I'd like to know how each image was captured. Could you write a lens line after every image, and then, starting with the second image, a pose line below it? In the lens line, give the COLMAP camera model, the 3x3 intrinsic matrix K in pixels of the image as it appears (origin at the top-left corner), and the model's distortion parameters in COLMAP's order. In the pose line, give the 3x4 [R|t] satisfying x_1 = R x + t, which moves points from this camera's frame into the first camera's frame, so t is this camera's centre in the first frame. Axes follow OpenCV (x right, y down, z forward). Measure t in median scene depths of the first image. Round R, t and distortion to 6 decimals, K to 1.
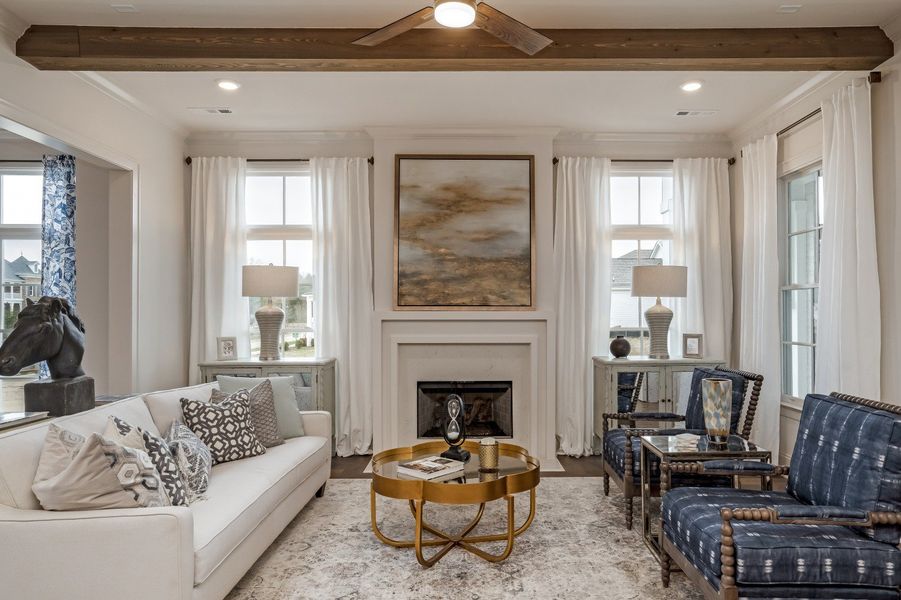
lens RADIAL K [[579.0, 0, 452.9], [0, 579.0, 304.0], [0, 0, 1]] dist [-0.017850, 0.021275]
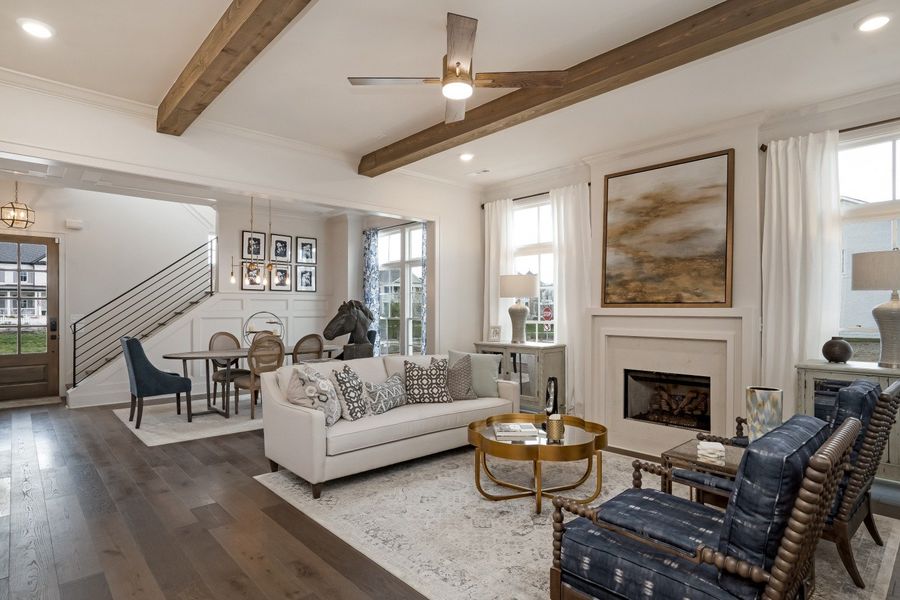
lens RADIAL K [[477.4, 0, 450.0], [0, 477.4, 302.9], [0, 0, 1]] dist [-0.028042, 0.002966]
pose [[0.674248, -0.006212, -0.738479, 0.409670], [0.009237, 0.999957, 0.000022, -0.001062], [0.738448, -0.006836, 0.674276, 0.111025]]
